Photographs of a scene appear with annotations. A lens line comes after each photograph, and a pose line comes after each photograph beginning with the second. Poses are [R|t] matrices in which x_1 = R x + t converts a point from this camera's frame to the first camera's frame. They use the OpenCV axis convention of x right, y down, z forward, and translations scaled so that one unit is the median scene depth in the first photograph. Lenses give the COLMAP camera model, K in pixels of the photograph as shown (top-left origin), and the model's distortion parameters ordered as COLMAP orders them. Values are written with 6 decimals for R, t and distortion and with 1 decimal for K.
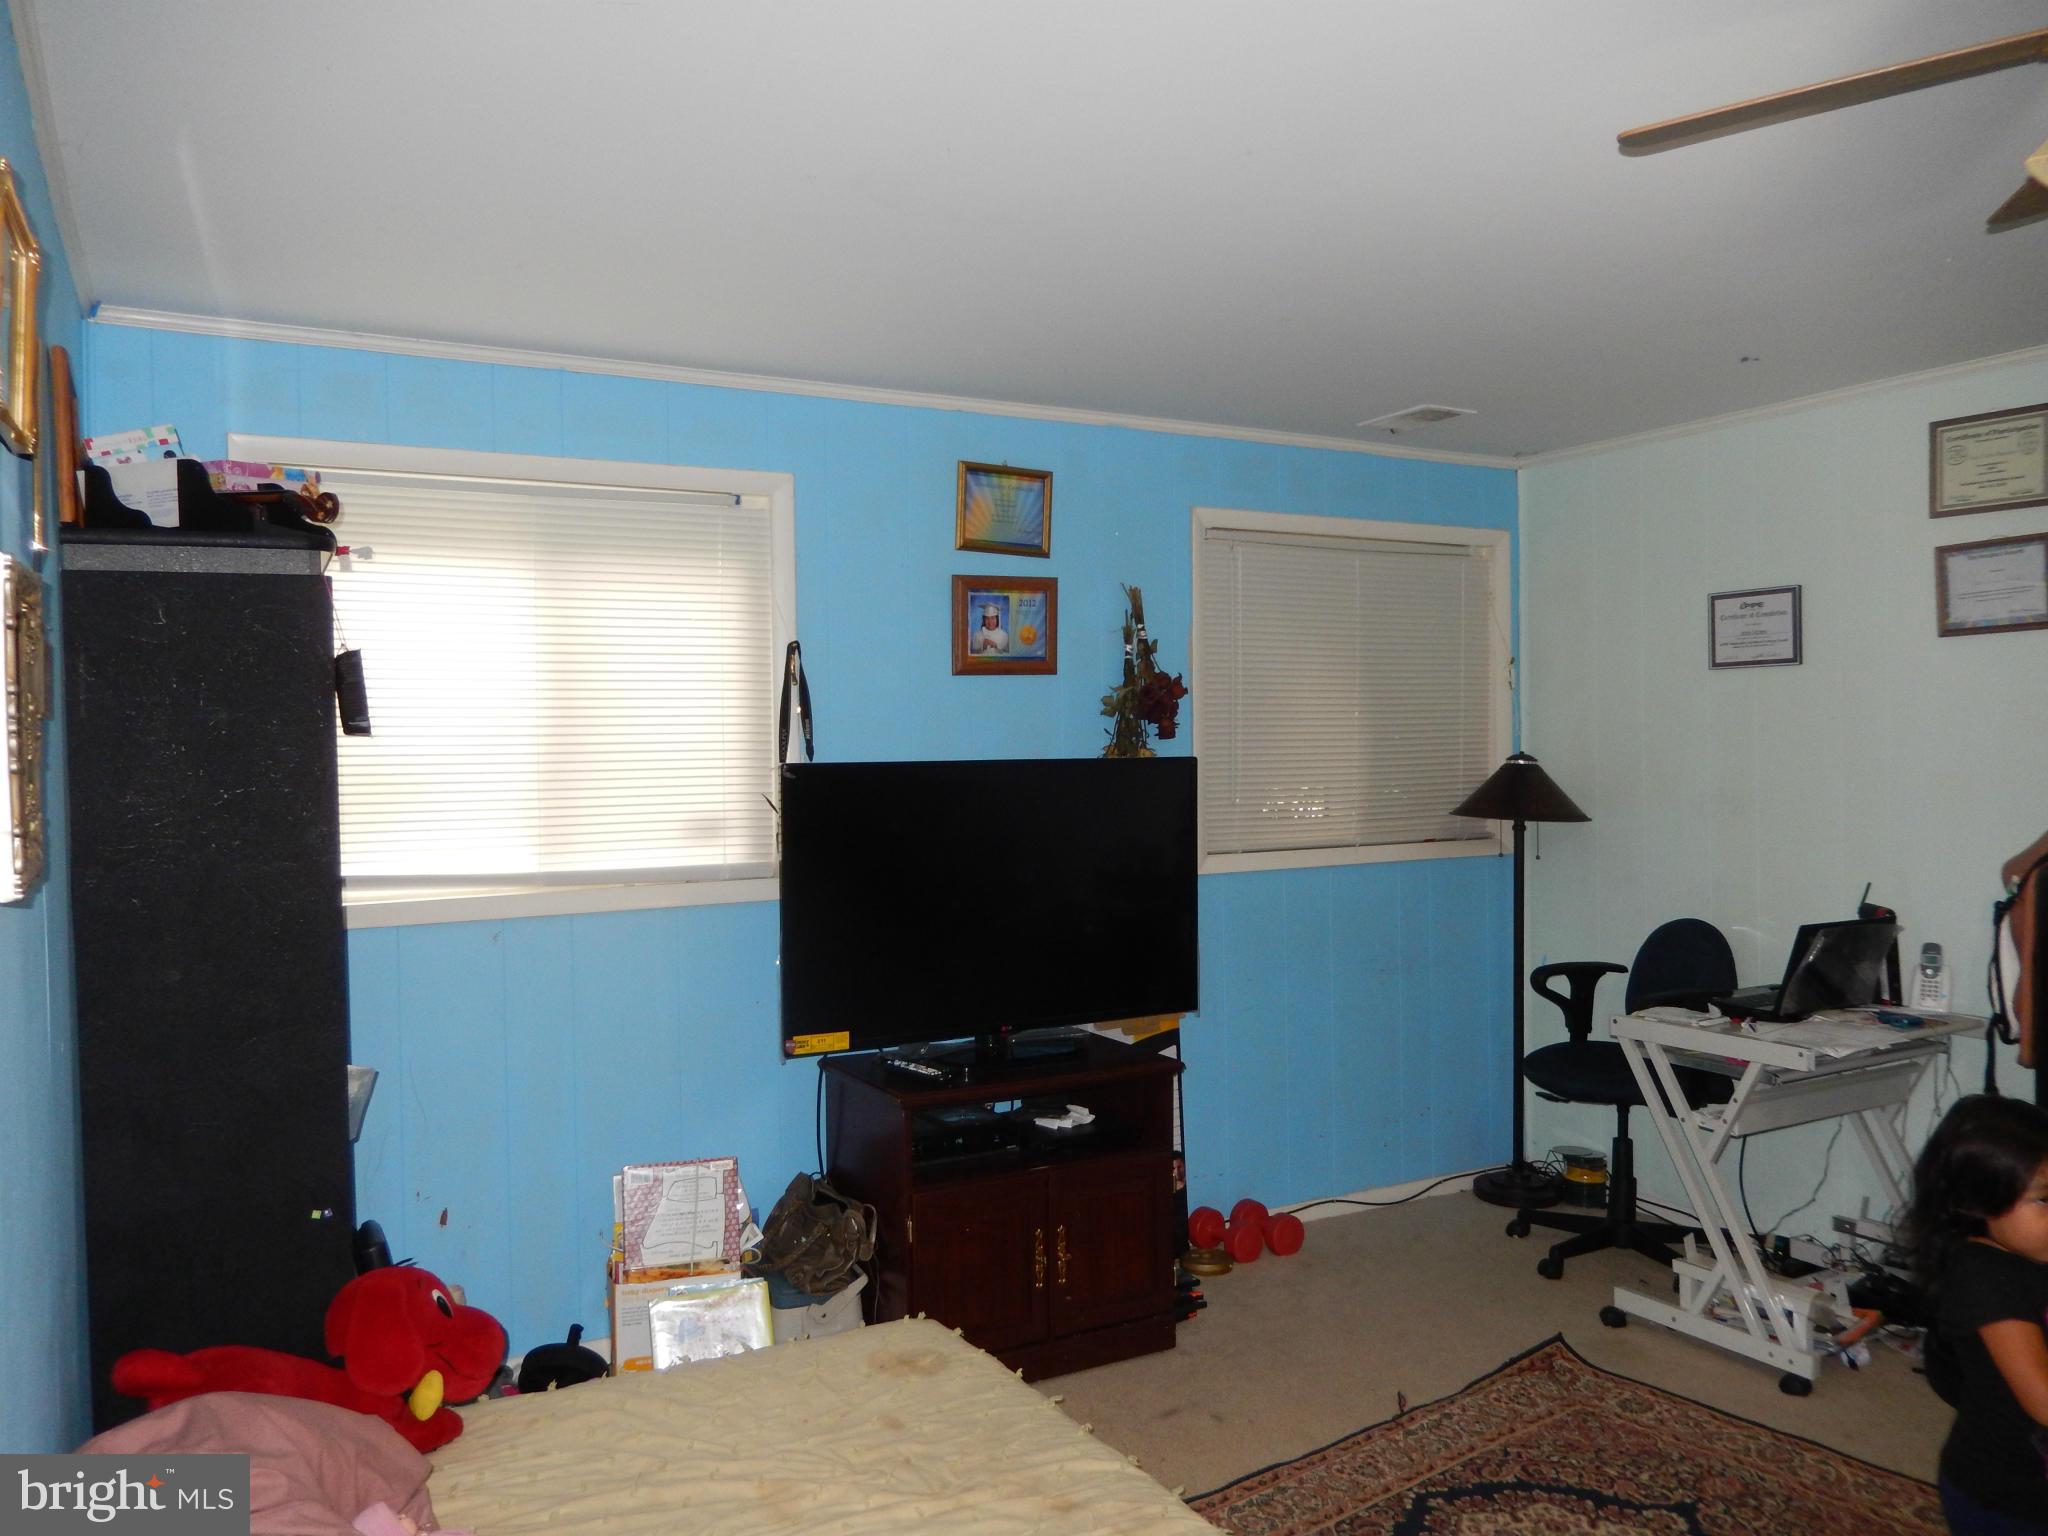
lens RADIAL K [[1511.0, 0, 1027.9], [0, 1511.0, 778.3], [0, 0, 1]] dist [-0.004937, 0.003914]
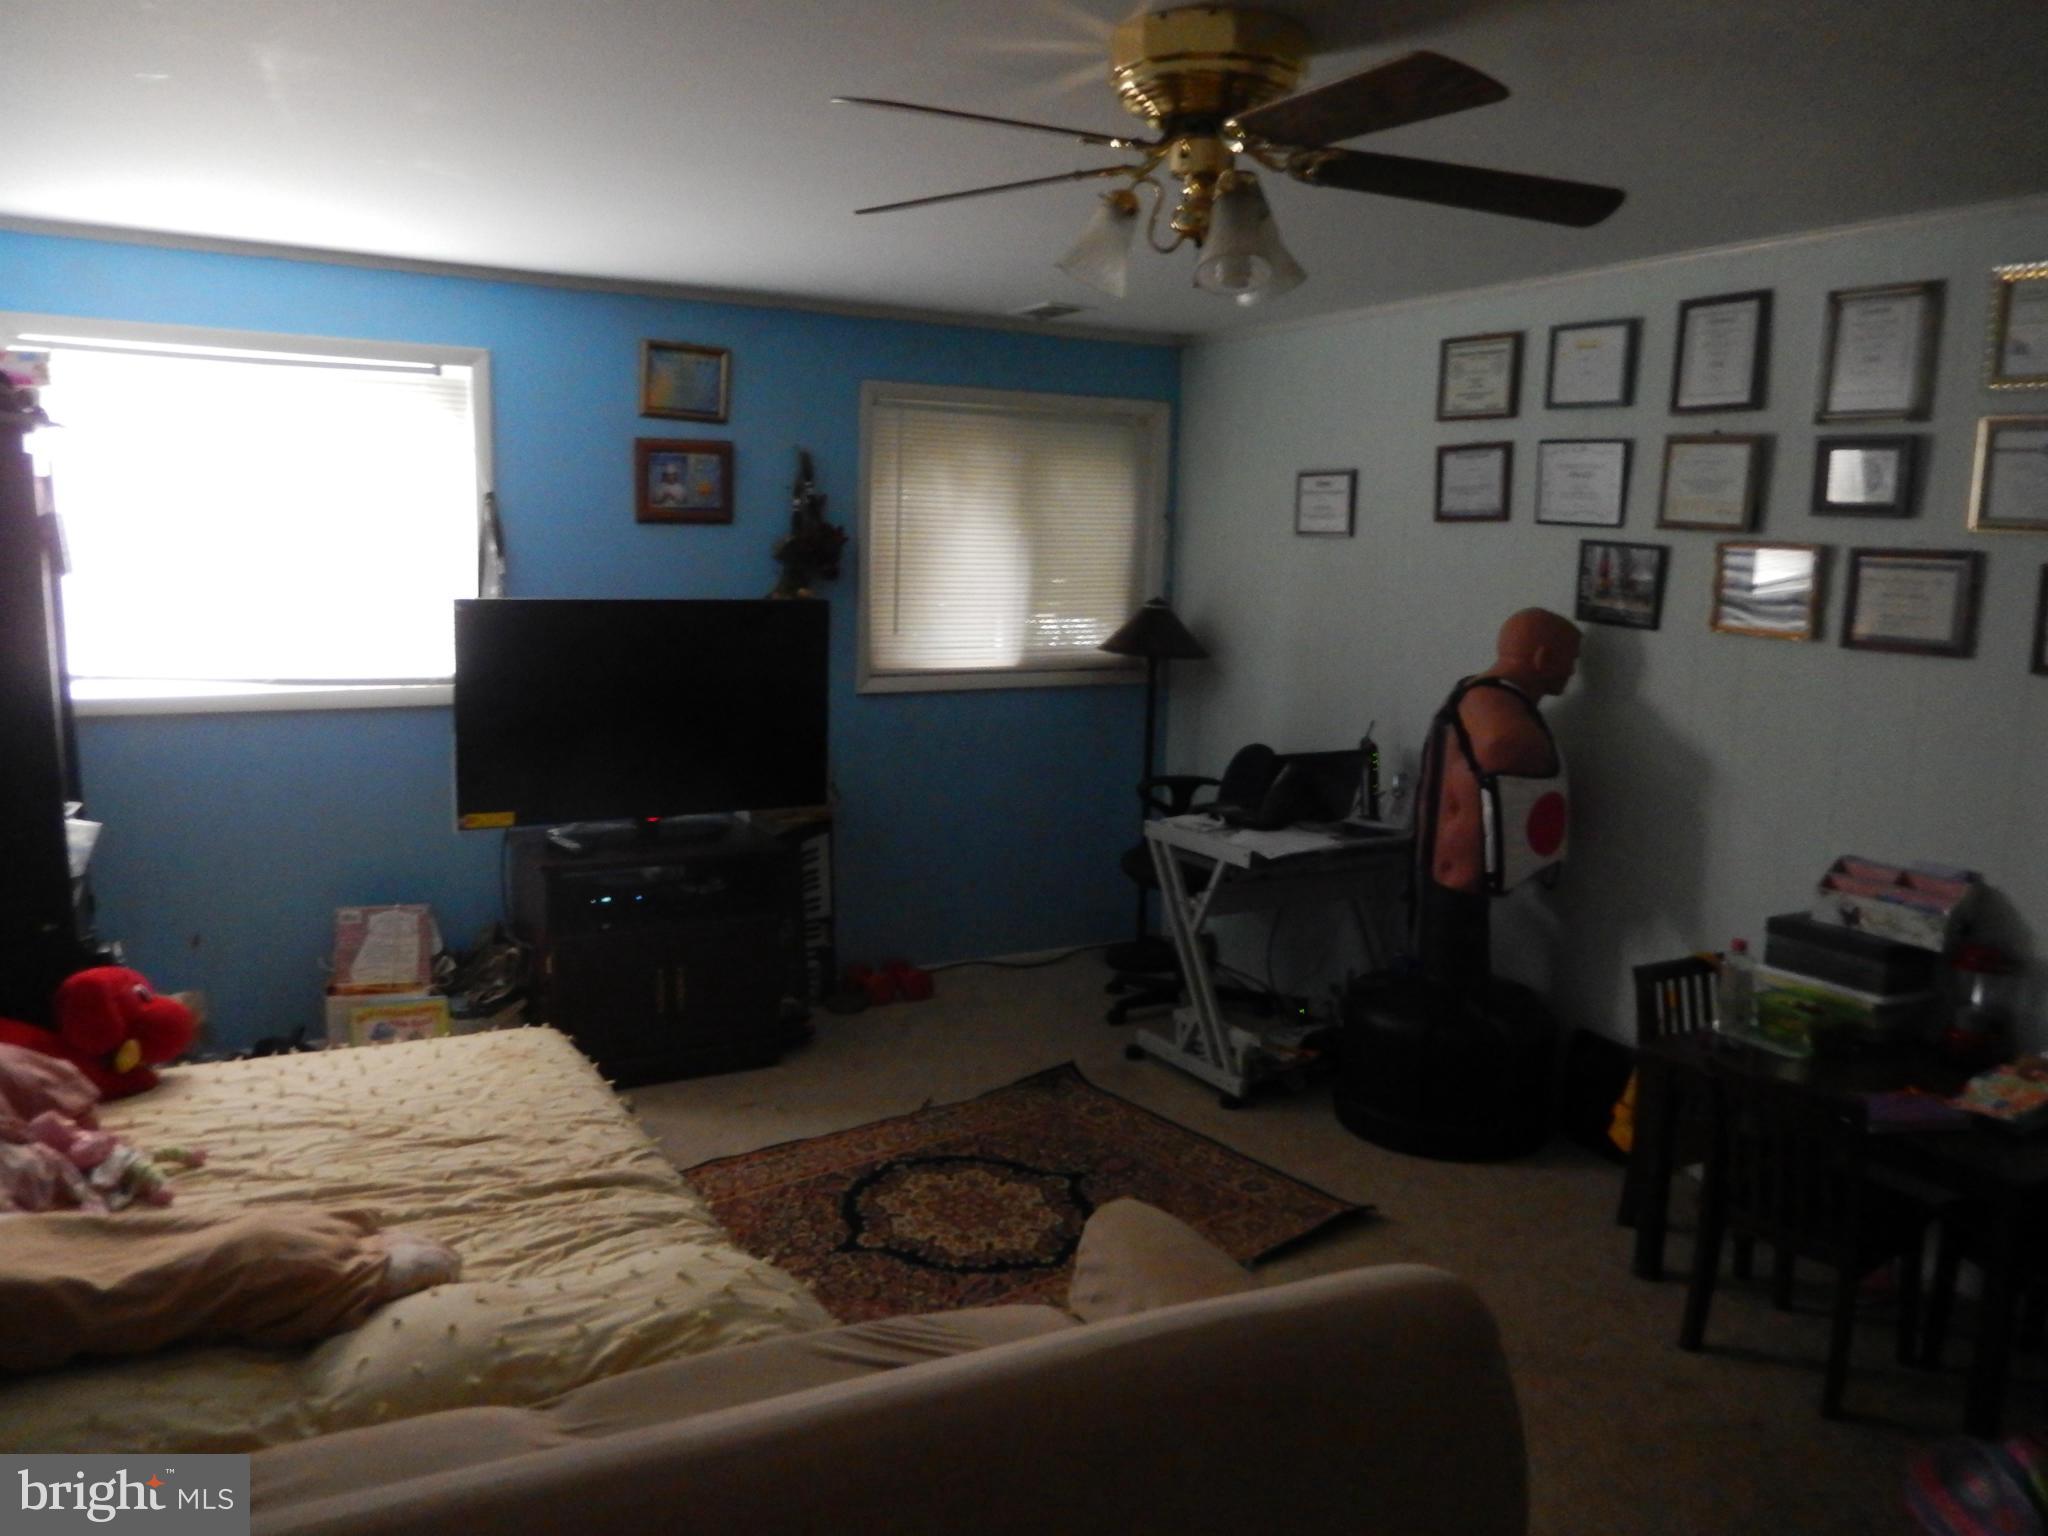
lens RADIAL K [[1510.4, 0, 1026.5], [0, 1510.4, 778.1], [0, 0, 1]] dist [-0.019705, -0.001421]
pose [[0.999413, 0.033844, 0.005341, 0.263217], [-0.034258, 0.989856, 0.137882, -0.043363], [-0.000621, -0.137984, 0.990434, -0.218473]]
